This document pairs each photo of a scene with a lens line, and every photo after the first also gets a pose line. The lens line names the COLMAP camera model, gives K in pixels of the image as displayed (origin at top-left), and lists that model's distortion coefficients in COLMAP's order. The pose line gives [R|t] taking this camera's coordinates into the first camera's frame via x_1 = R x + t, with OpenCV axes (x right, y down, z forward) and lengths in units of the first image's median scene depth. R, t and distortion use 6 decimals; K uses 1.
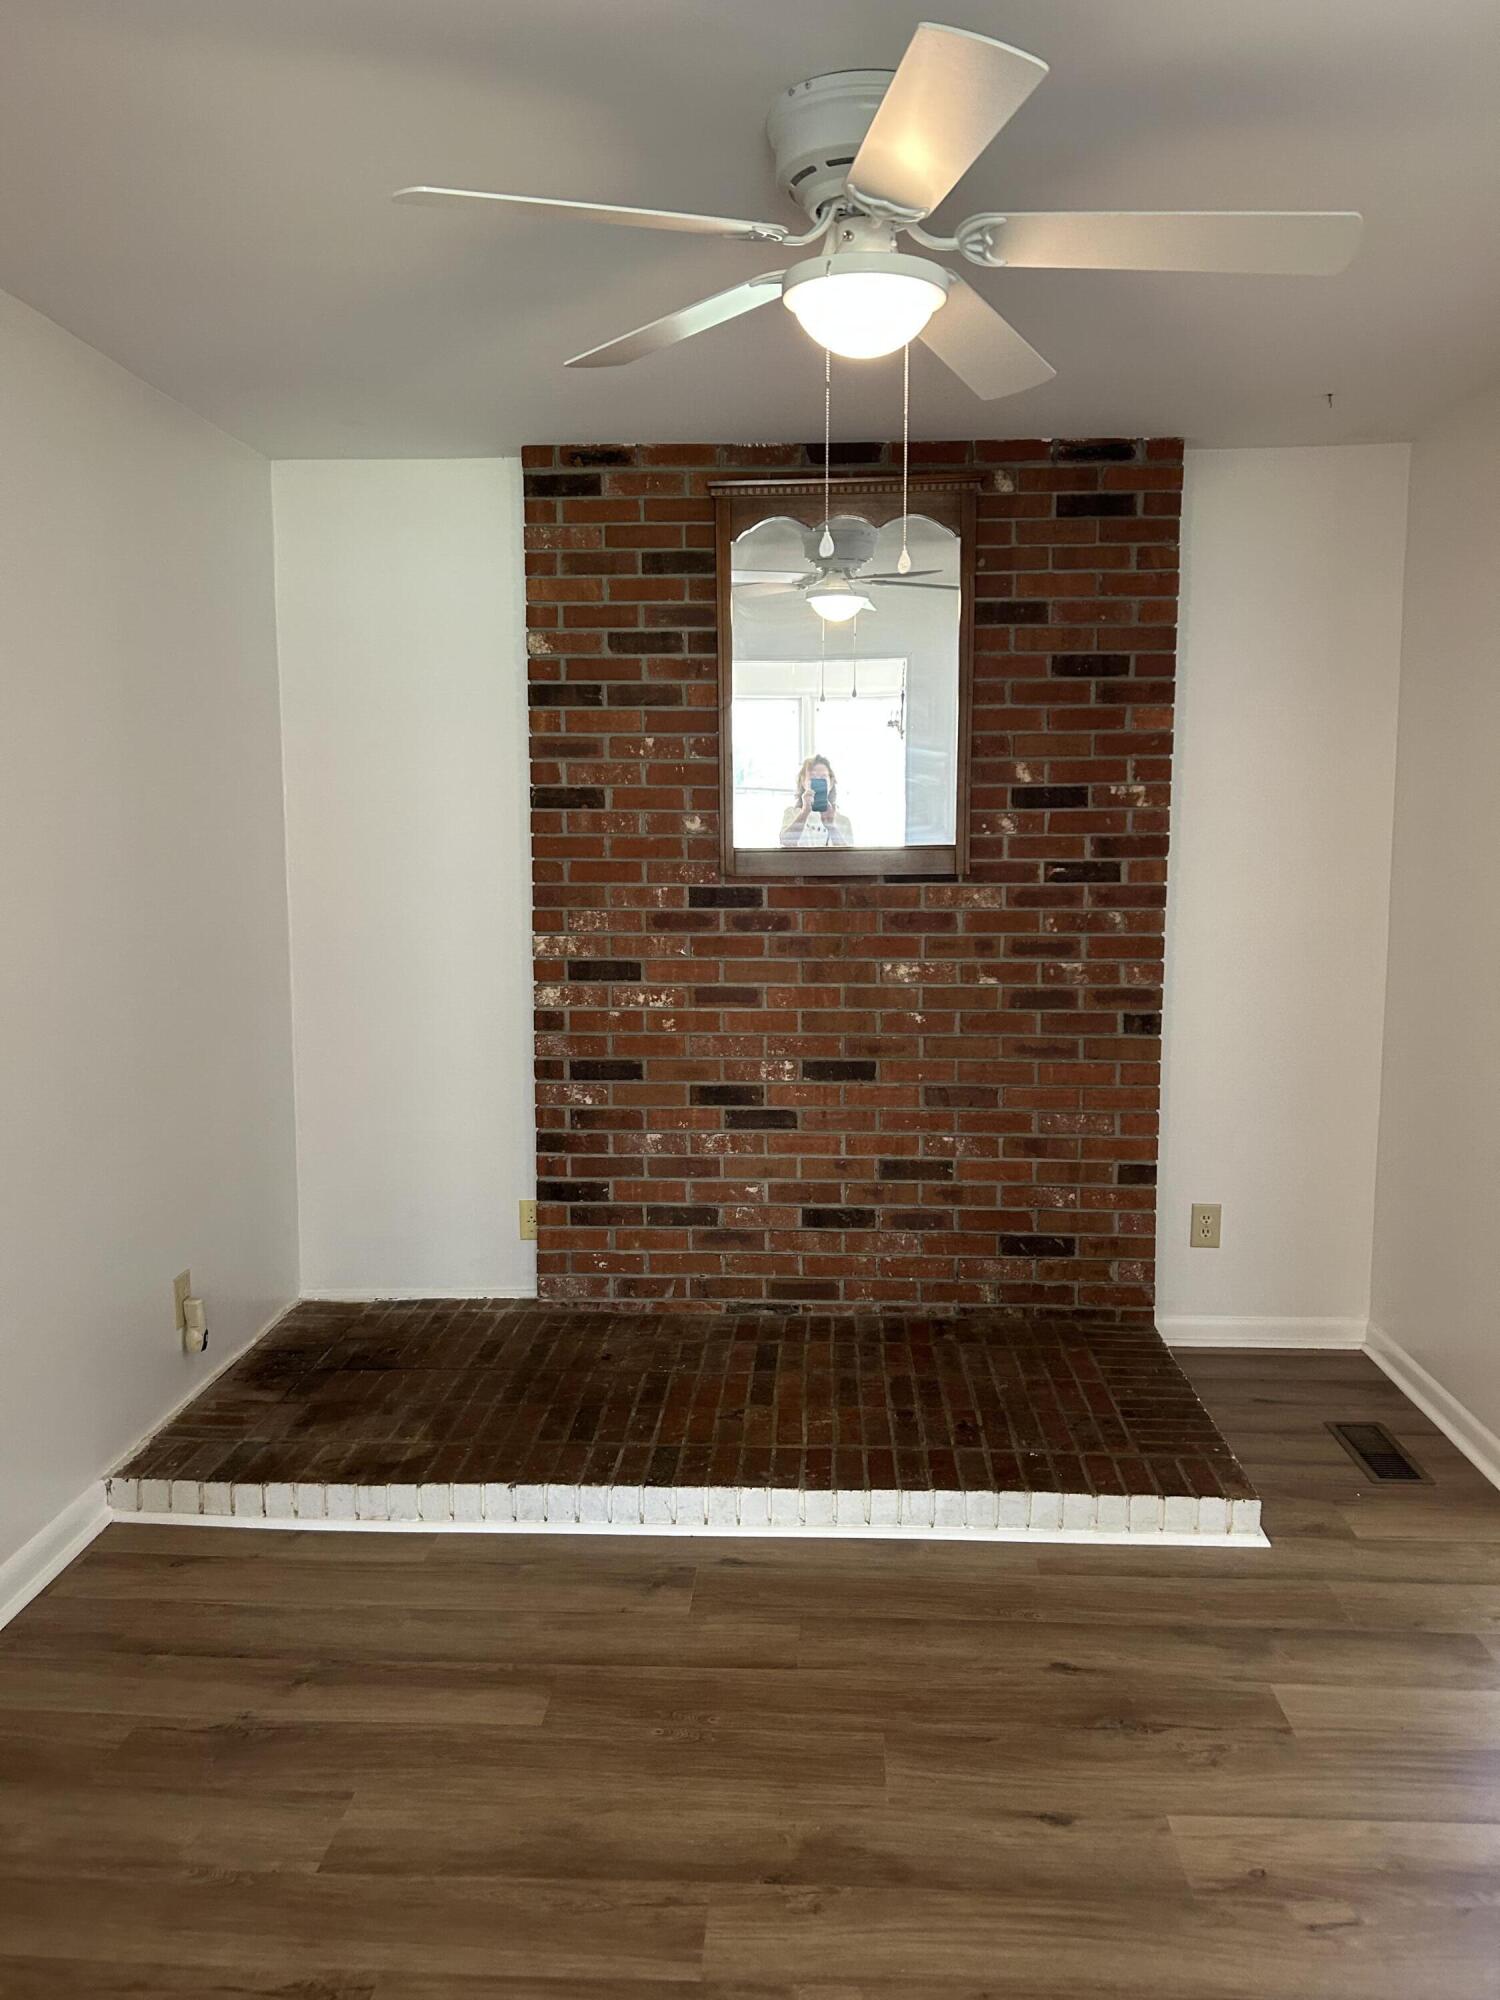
lens RADIAL K [[1559.7, 0, 751.2], [0, 1559.7, 999.1], [0, 0, 1]] dist [0.091447, -0.011090]
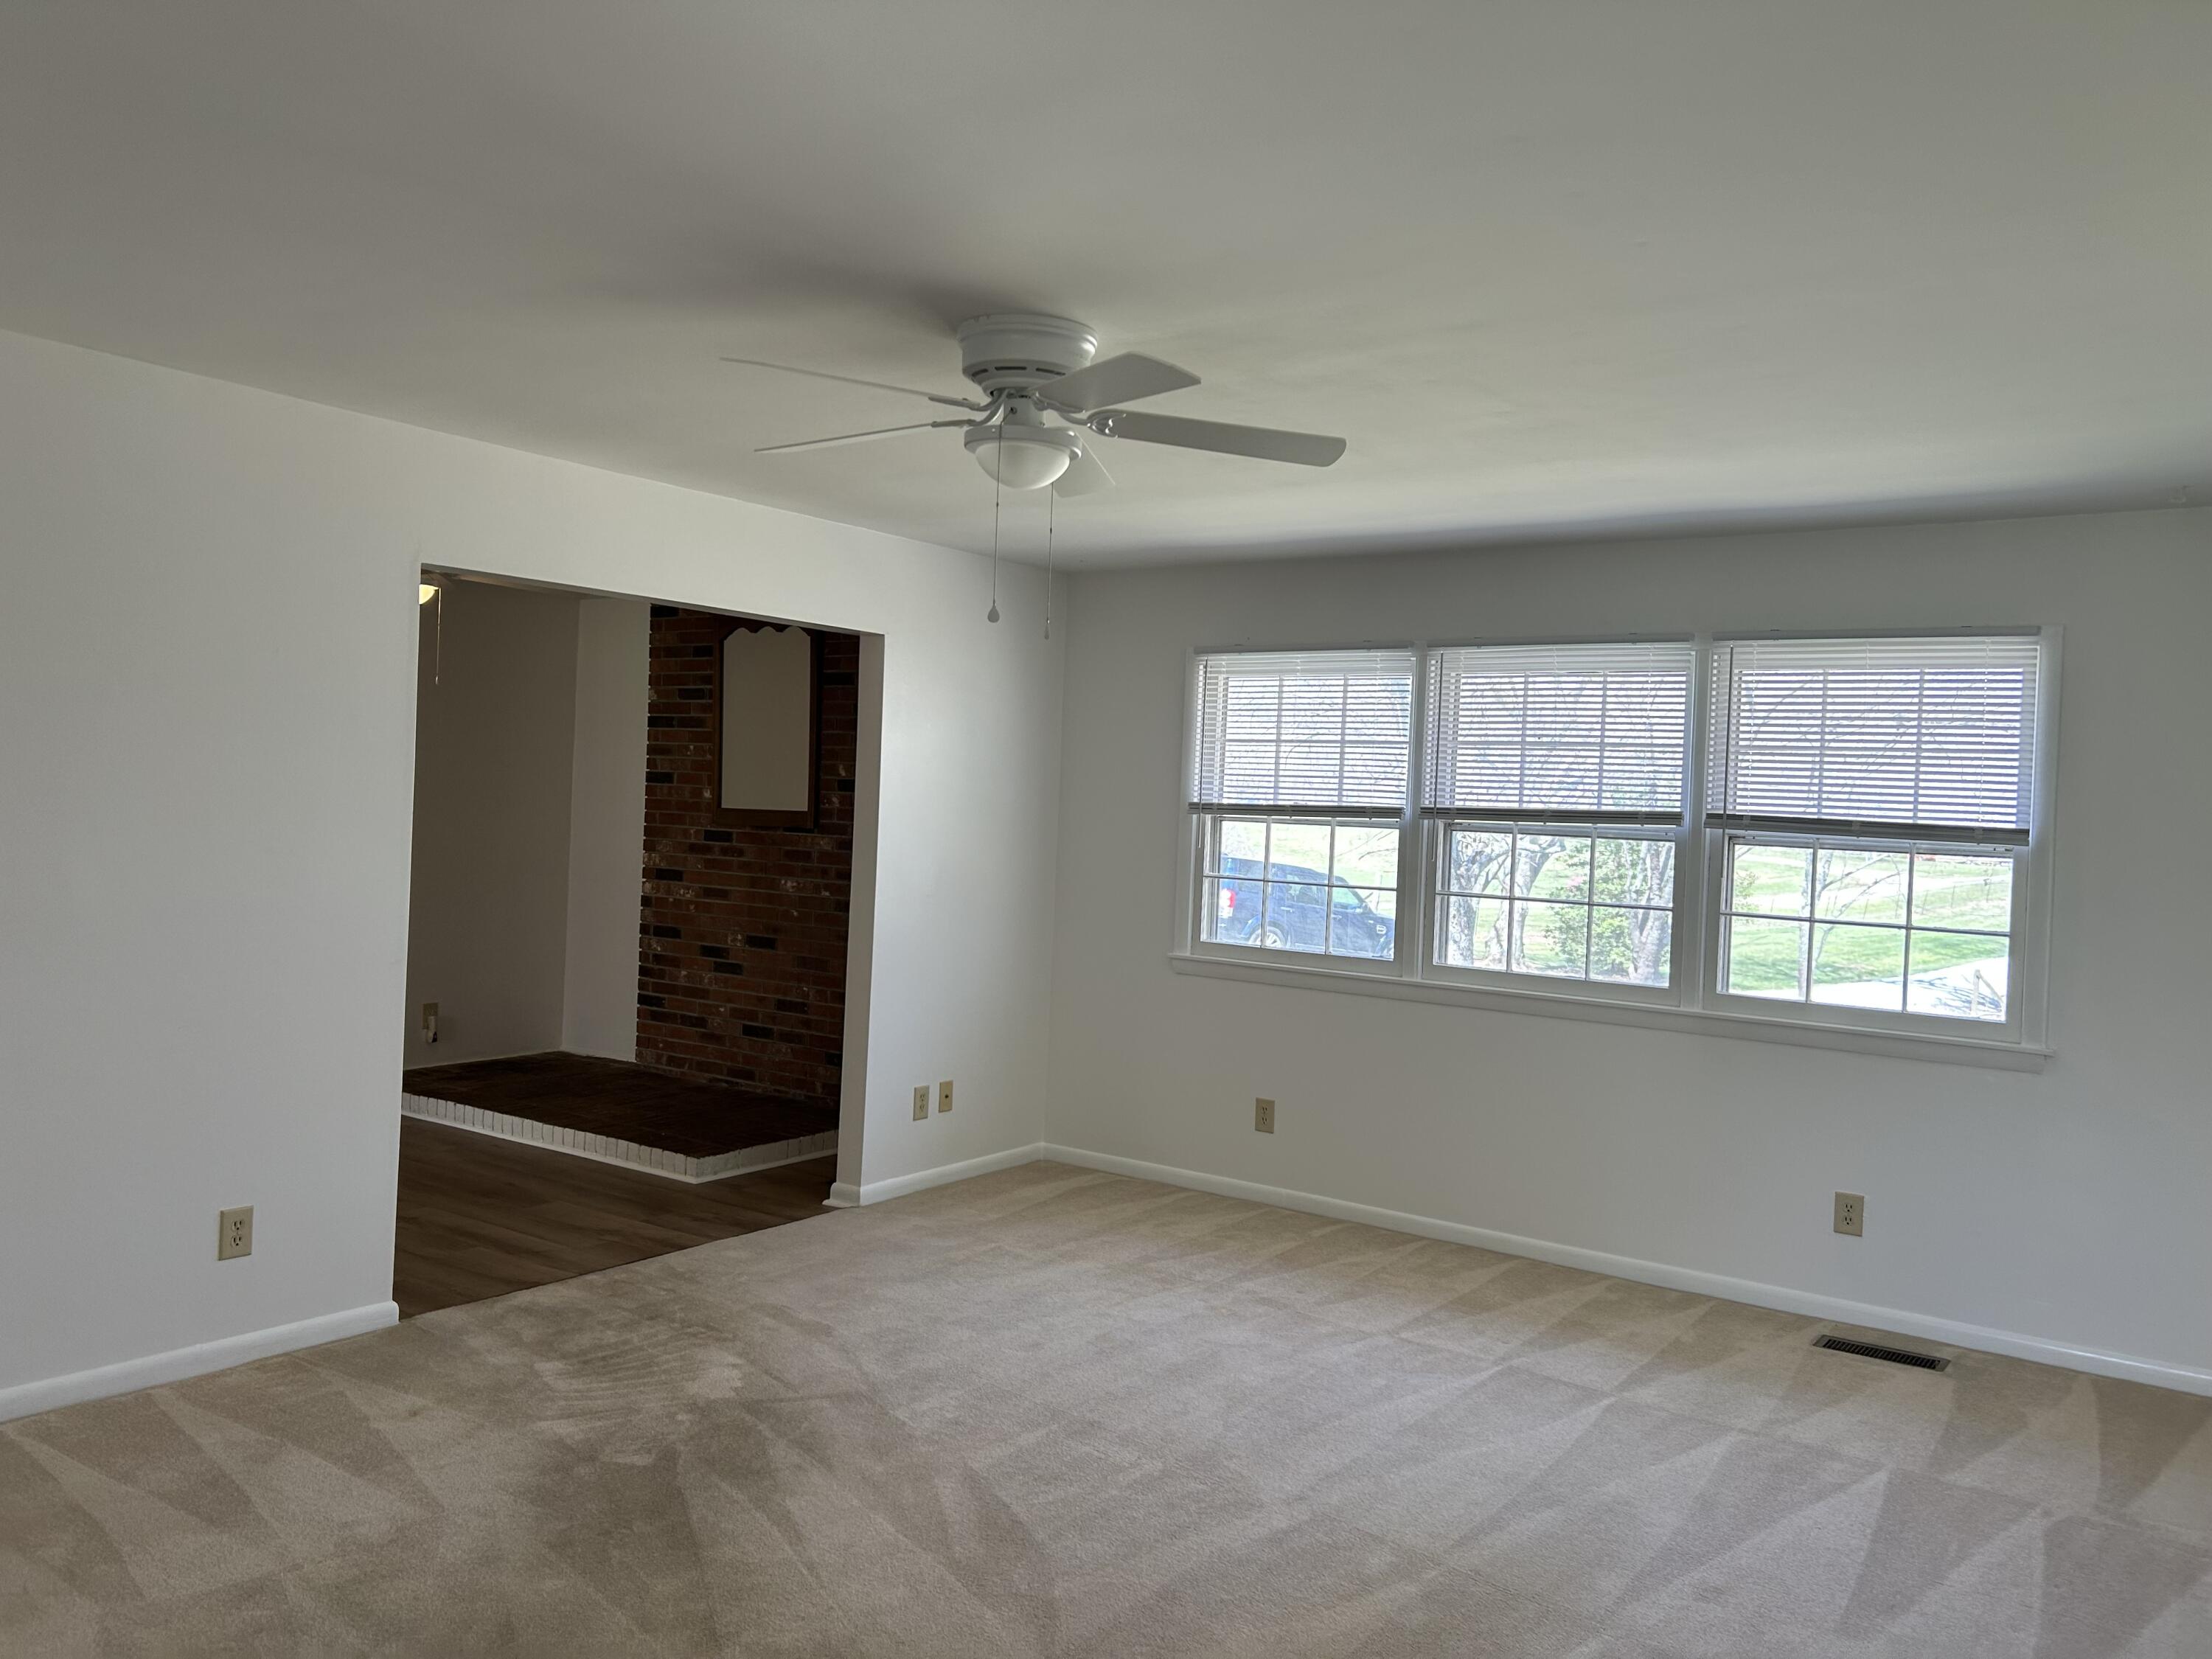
lens RADIAL K [[1725.1, 0, 1103.9], [0, 1725.1, 829.6], [0, 0, 1]] dist [0.091447, -0.011090]
pose [[0.830358, 0.044124, -0.555481, 1.398789], [-0.111224, 0.989924, -0.087629, 0.048428], [0.546018, 0.134546, 0.826899, -0.360294]]
